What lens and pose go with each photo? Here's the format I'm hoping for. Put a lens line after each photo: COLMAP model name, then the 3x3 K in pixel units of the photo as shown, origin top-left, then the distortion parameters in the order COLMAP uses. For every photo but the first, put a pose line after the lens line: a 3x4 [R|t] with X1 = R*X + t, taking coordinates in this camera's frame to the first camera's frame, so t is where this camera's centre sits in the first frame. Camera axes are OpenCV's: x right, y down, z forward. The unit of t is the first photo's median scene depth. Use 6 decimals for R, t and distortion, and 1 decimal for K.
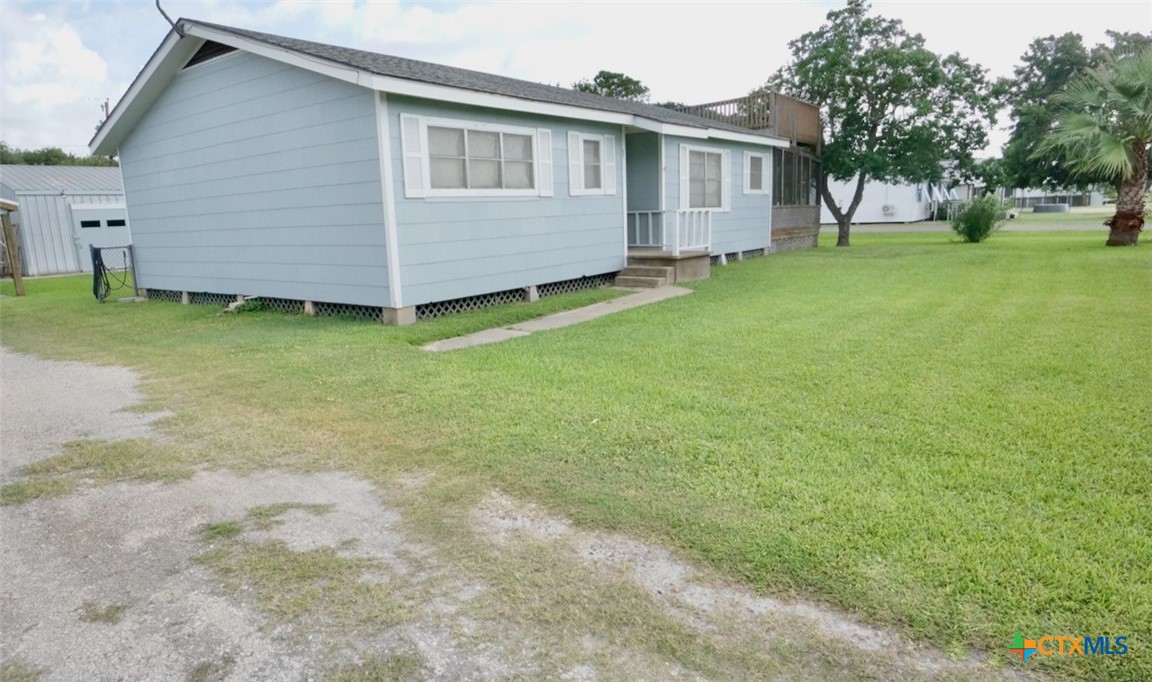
lens RADIAL K [[721.3, 0, 576.0], [0, 721.3, 341.0], [0, 0, 1]] dist [-0.030434, -0.001898]
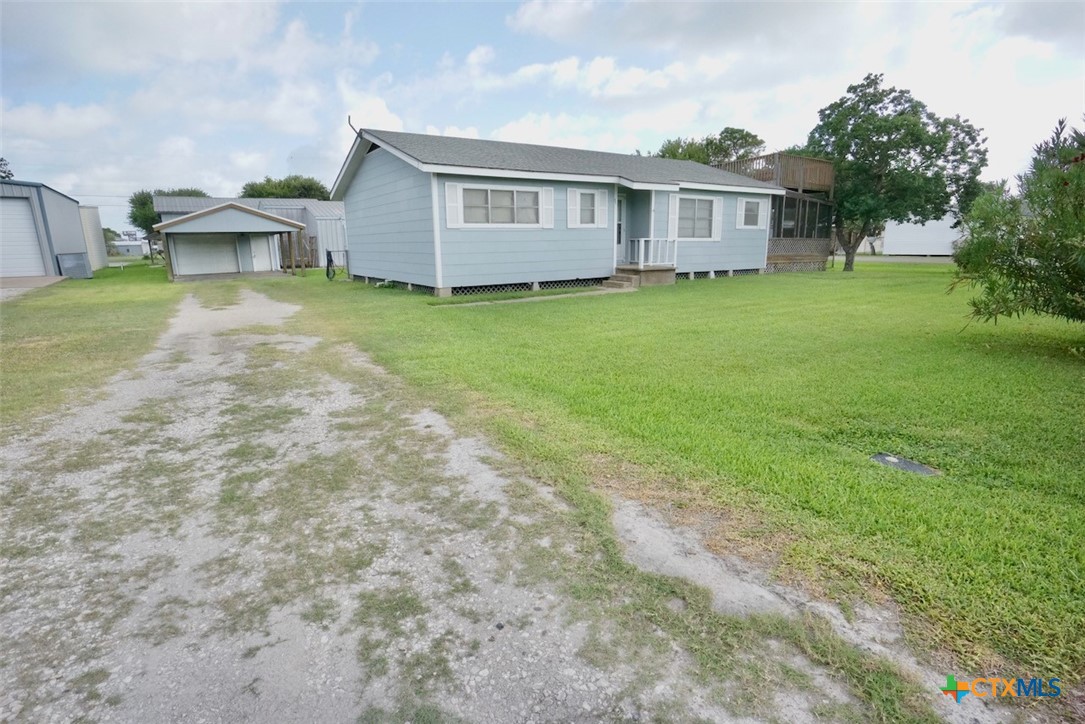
lens RADIAL K [[559.9, 0, 542.4], [0, 559.9, 363.8], [0, 0, 1]] dist [-0.037015, 0.001404]
pose [[0.944012, 0.095888, -0.315670, 0.337075], [-0.080556, 0.994864, 0.061297, 0.028054], [0.319926, -0.032436, 0.946887, -0.205258]]
